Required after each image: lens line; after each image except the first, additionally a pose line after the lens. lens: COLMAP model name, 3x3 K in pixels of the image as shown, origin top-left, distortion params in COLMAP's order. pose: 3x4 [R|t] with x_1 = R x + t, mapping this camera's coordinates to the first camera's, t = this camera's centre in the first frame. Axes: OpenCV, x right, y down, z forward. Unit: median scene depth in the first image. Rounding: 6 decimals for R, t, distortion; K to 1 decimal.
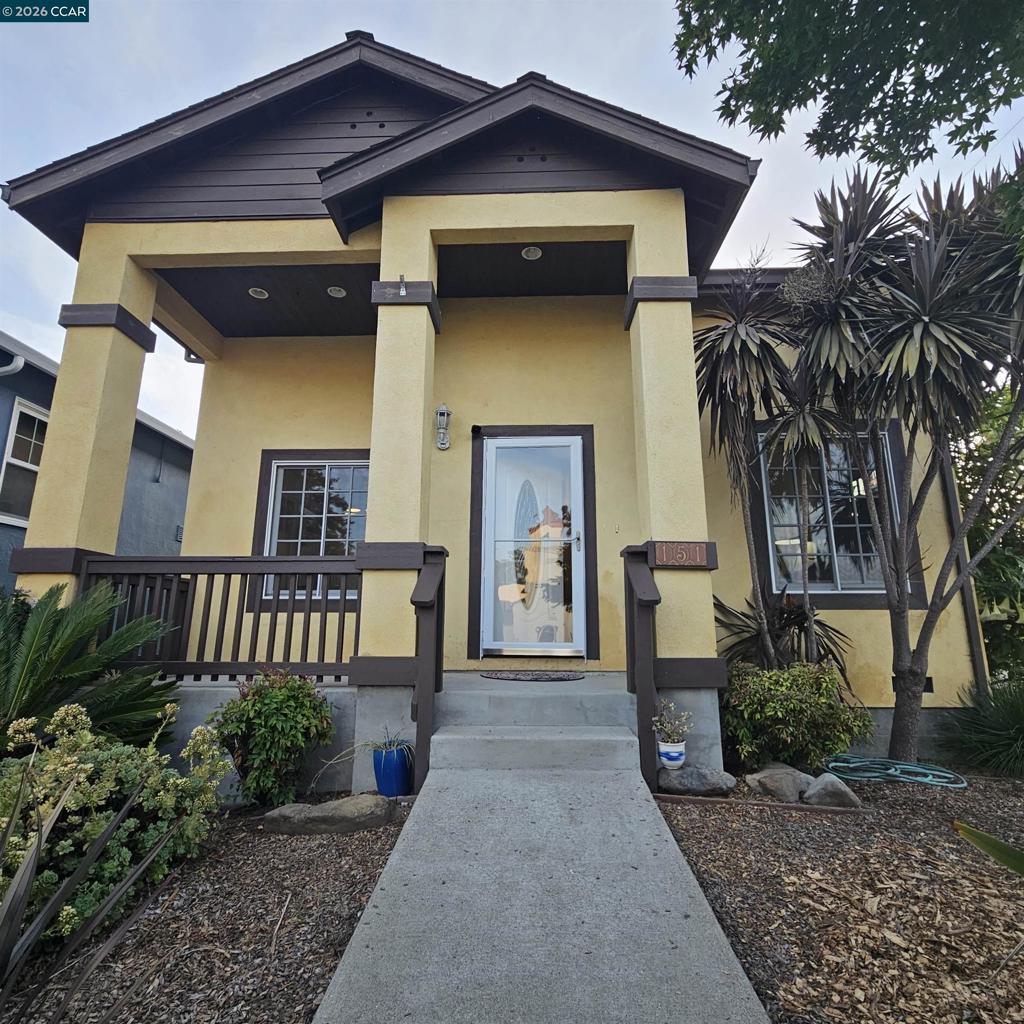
lens RADIAL K [[559.4, 0, 511.8], [0, 559.4, 508.9], [0, 0, 1]] dist [-0.003974, 0.001714]
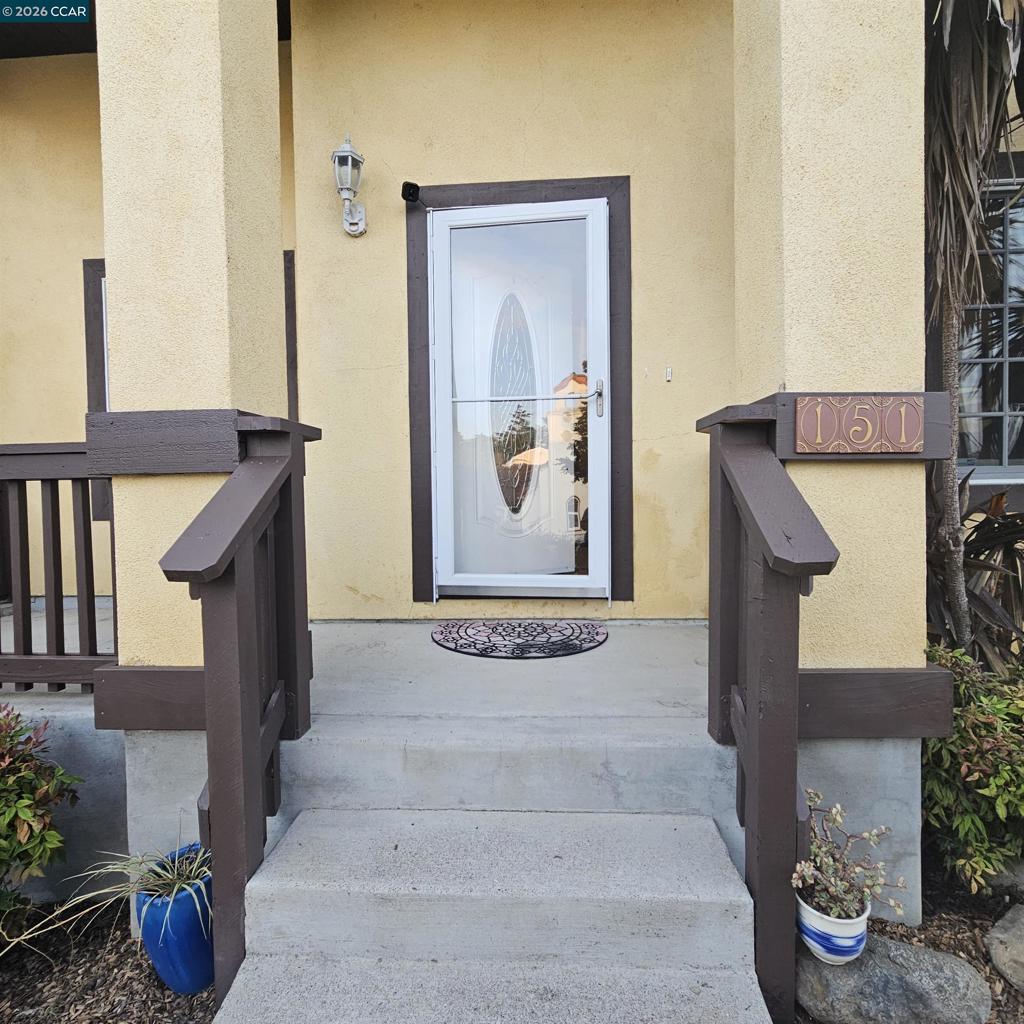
lens RADIAL K [[559.4, 0, 511.8], [0, 559.4, 508.9], [0, 0, 1]] dist [-0.003974, 0.001714]
pose [[0.999415, -0.018310, -0.028886, 0.057605], [0.024827, 0.969316, 0.244562, 0.032440], [0.023522, -0.245136, 0.969203, 0.544319]]
